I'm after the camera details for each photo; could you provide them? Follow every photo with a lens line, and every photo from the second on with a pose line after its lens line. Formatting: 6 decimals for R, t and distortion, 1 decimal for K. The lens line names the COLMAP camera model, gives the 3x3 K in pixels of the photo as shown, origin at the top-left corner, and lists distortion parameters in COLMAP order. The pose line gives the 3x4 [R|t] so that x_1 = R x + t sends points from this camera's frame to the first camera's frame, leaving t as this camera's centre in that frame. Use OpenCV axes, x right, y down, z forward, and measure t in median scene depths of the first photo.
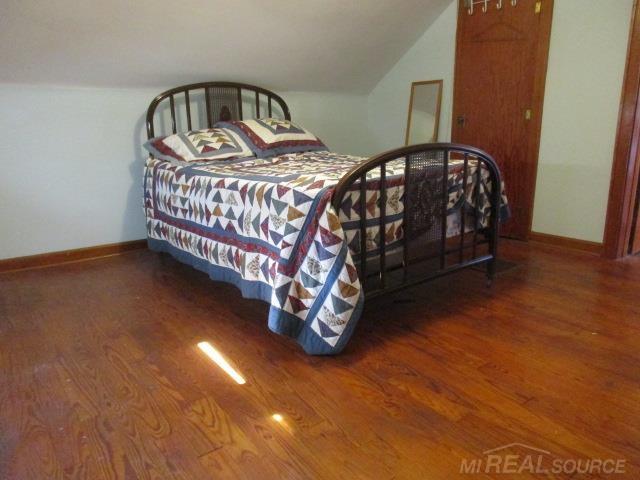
lens RADIAL K [[482.2, 0, 320.0], [0, 482.2, 240.0], [0, 0, 1]] dist [0.003154, -0.004989]
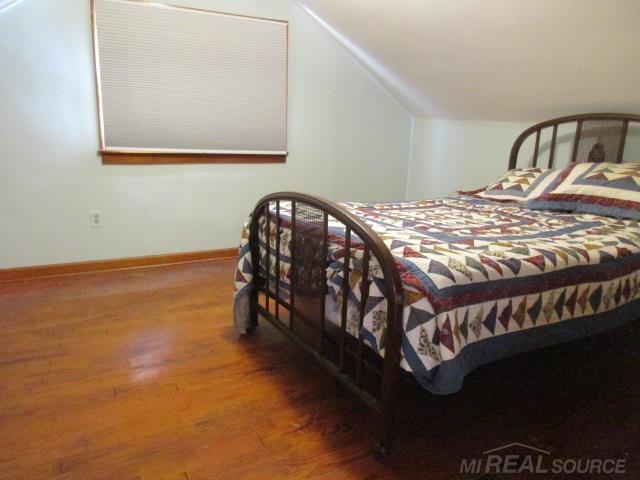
lens RADIAL K [[482.2, 0, 320.0], [0, 482.2, 240.0], [0, 0, 1]] dist [0.003154, -0.004989]
pose [[-0.177052, 0.236156, -0.955449, 0.719098], [-0.265743, 0.923258, 0.277444, -0.249959], [0.947646, 0.303026, -0.100708, 0.756930]]
